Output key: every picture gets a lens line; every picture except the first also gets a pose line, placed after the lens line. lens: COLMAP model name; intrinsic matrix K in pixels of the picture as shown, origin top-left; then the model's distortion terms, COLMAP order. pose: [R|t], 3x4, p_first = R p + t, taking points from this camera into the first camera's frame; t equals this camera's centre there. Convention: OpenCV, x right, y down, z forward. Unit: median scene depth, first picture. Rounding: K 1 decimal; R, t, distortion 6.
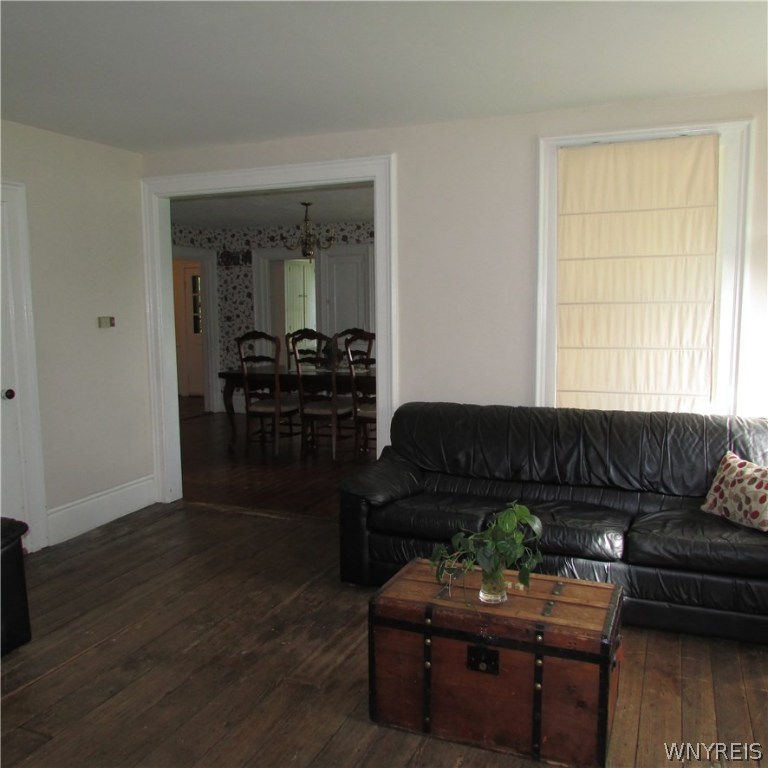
lens RADIAL K [[727.1, 0, 383.1], [0, 727.1, 383.9], [0, 0, 1]] dist [-0.024765, 0.000000]
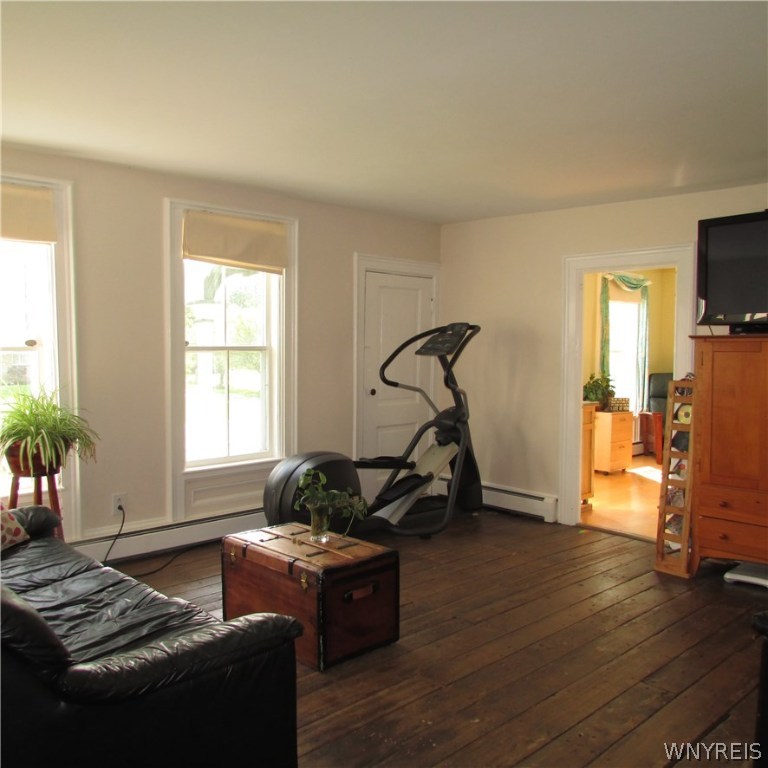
lens RADIAL K [[727.1, 0, 383.2], [0, 727.1, 385.2], [0, 0, 1]] dist [-0.024765, 0.000000]
pose [[-0.913645, -0.017075, 0.406155, -0.454856], [0.049163, 0.987143, 0.152091, -0.183318], [-0.403530, 0.158925, -0.901058, 1.836162]]
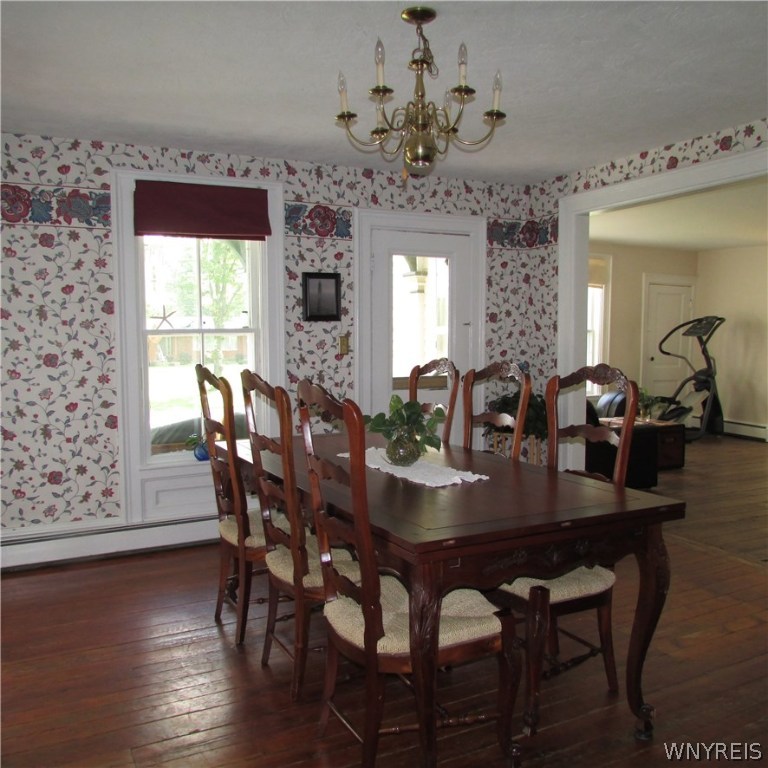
lens RADIAL K [[727.1, 0, 384.9], [0, 727.1, 383.5], [0, 0, 1]] dist [-0.024765, 0.000000]
pose [[-0.757305, -0.041799, 0.651723, -0.854450], [0.075778, 0.985584, 0.151266, -0.344496], [-0.648651, 0.163941, -0.743220, 3.353284]]
